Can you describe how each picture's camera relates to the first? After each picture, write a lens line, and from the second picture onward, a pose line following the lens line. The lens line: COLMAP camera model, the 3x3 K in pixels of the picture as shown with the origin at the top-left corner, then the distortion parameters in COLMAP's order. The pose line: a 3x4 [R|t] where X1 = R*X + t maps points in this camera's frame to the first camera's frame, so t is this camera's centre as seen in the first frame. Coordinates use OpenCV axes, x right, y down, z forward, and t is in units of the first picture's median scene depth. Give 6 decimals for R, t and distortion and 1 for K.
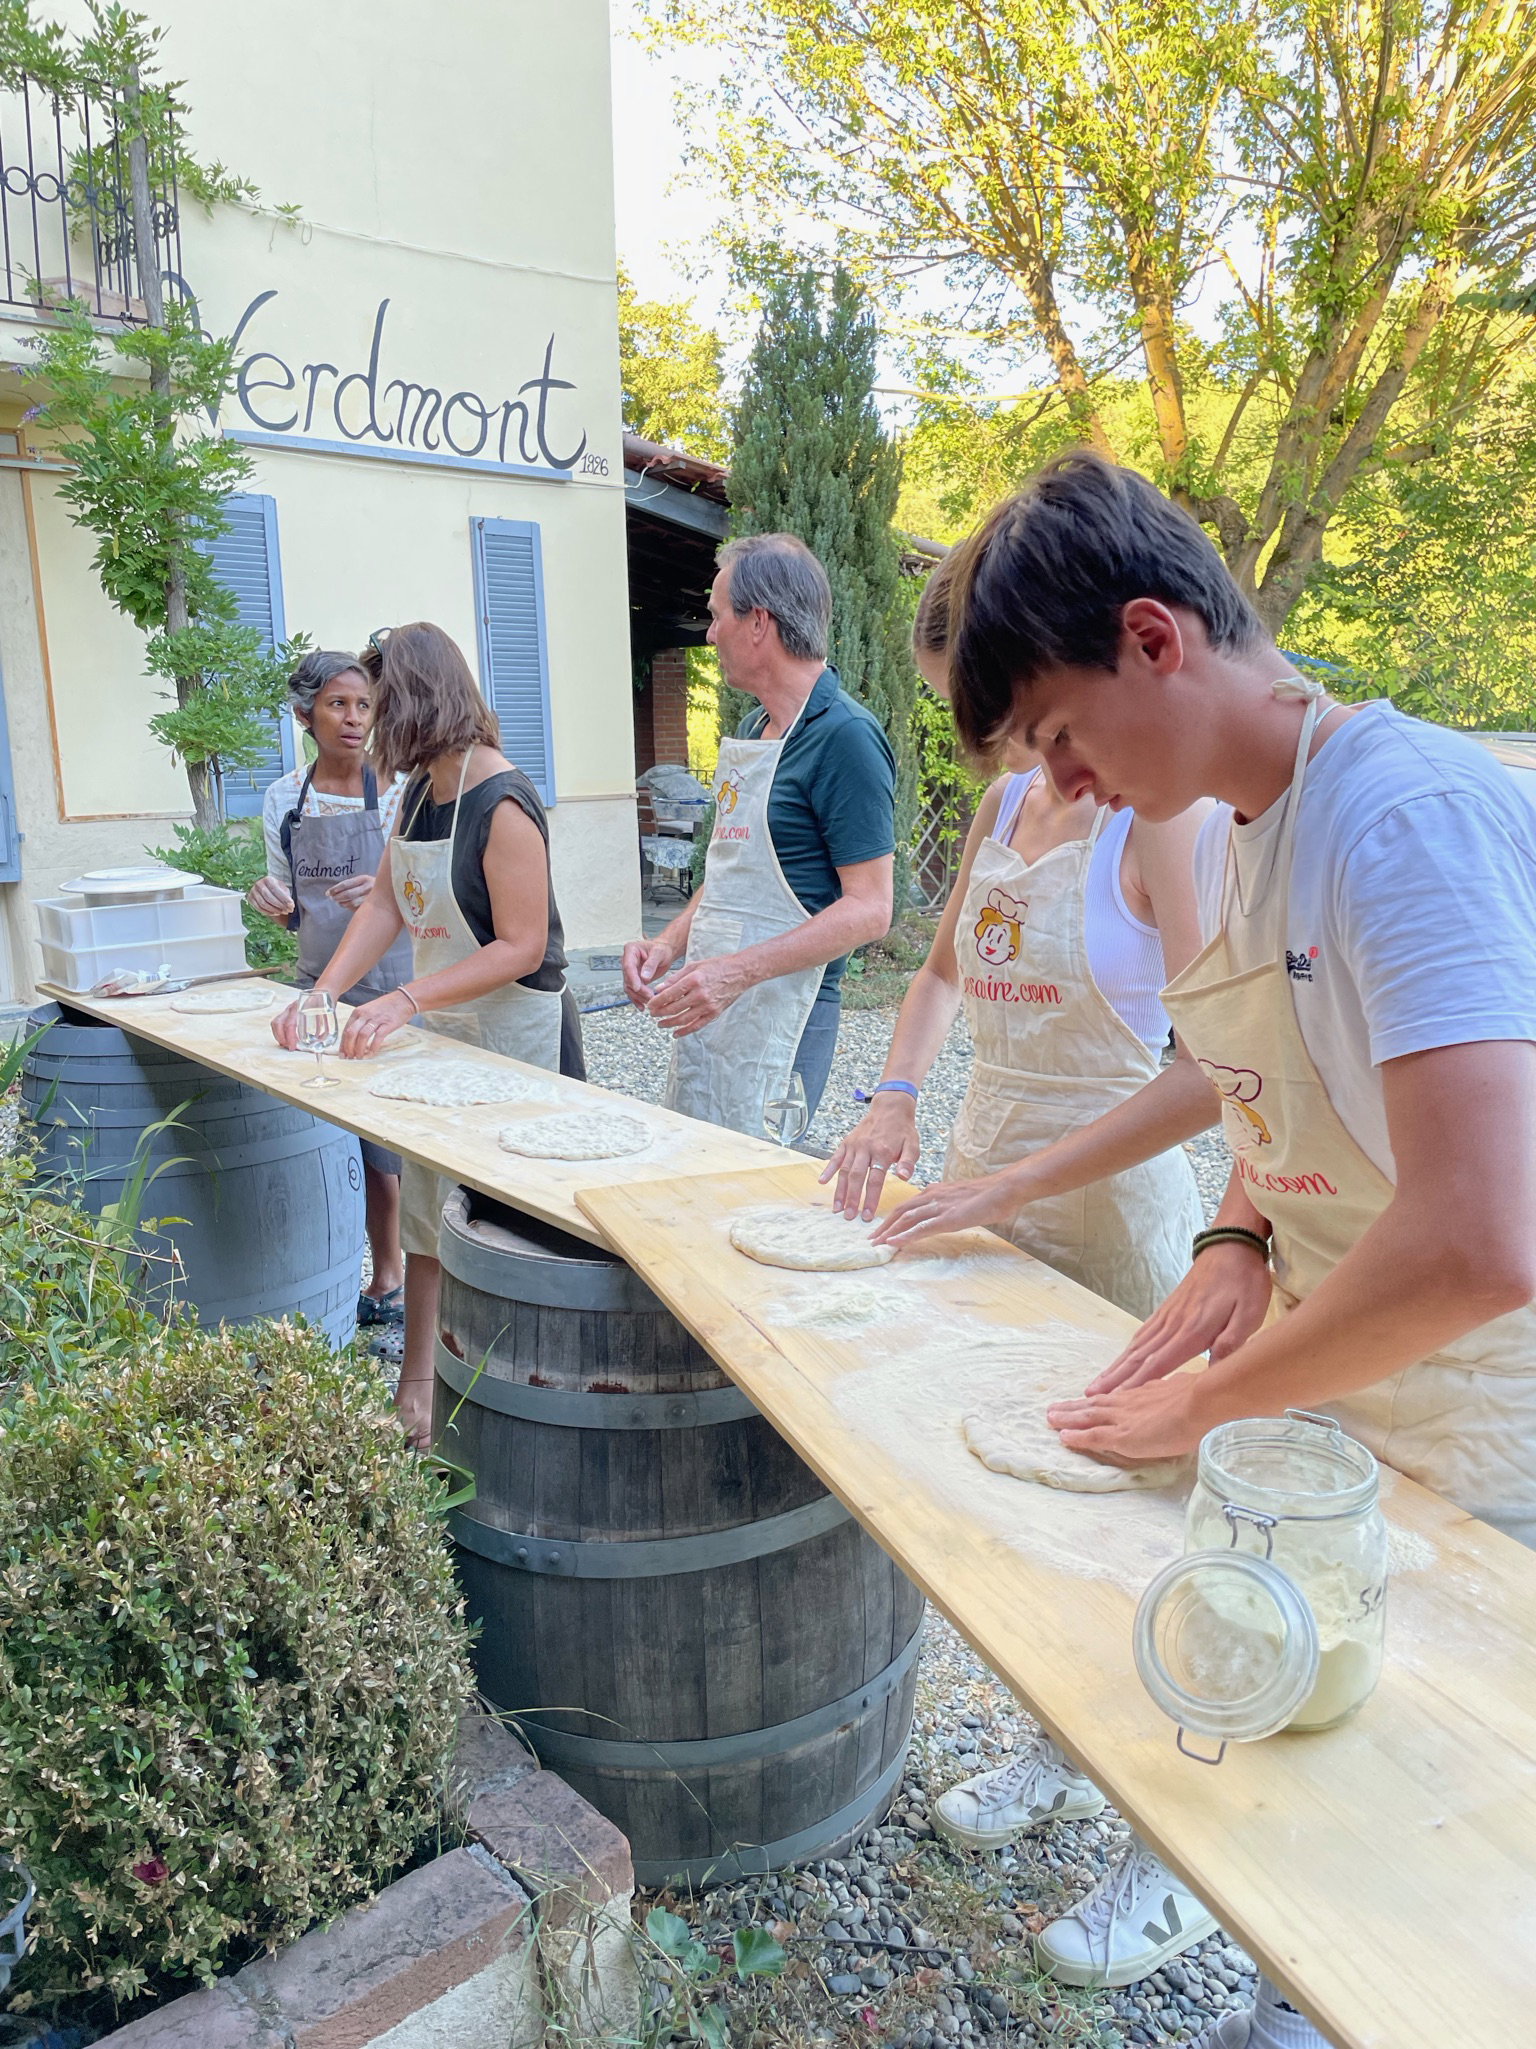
lens RADIAL K [[1518.2, 0, 768.8], [0, 1518.2, 1004.2], [0, 0, 1]] dist [0.097425, -0.126156]
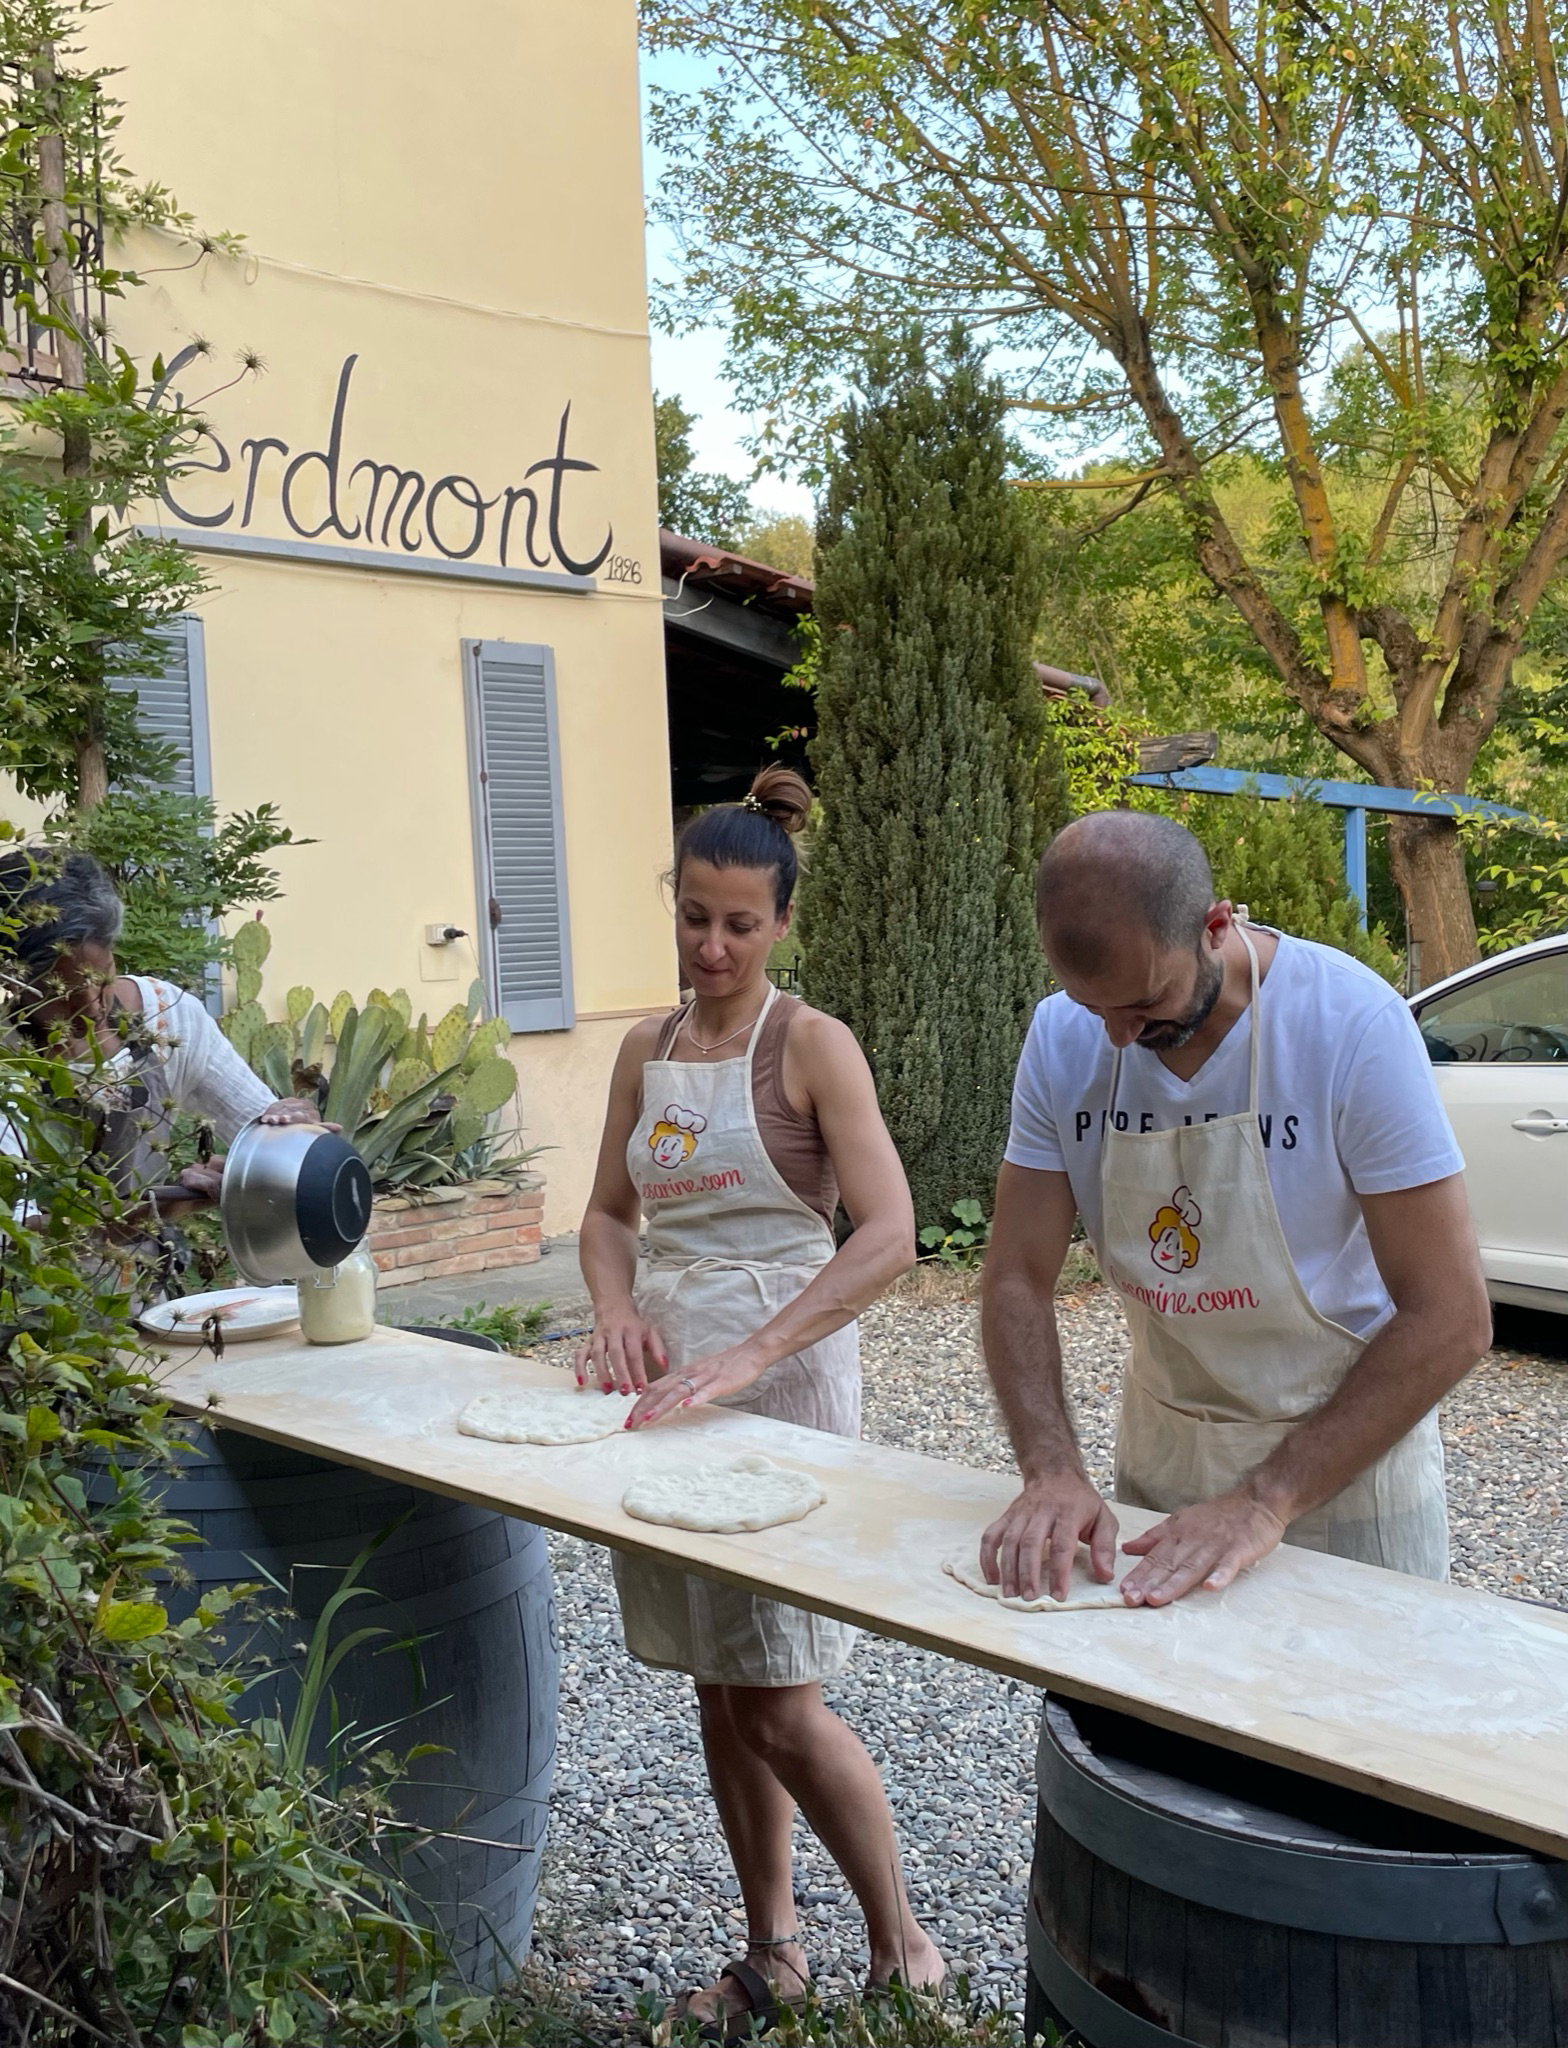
lens RADIAL K [[2039.3, 0, 897.4], [0, 2039.3, 1022.3], [0, 0, 1]] dist [0.108616, -0.181957]
pose [[0.995586, -0.023873, 0.090771, -0.107109], [0.034602, 0.992347, -0.118532, -0.018040], [-0.087247, 0.121149, 0.988793, 0.050327]]
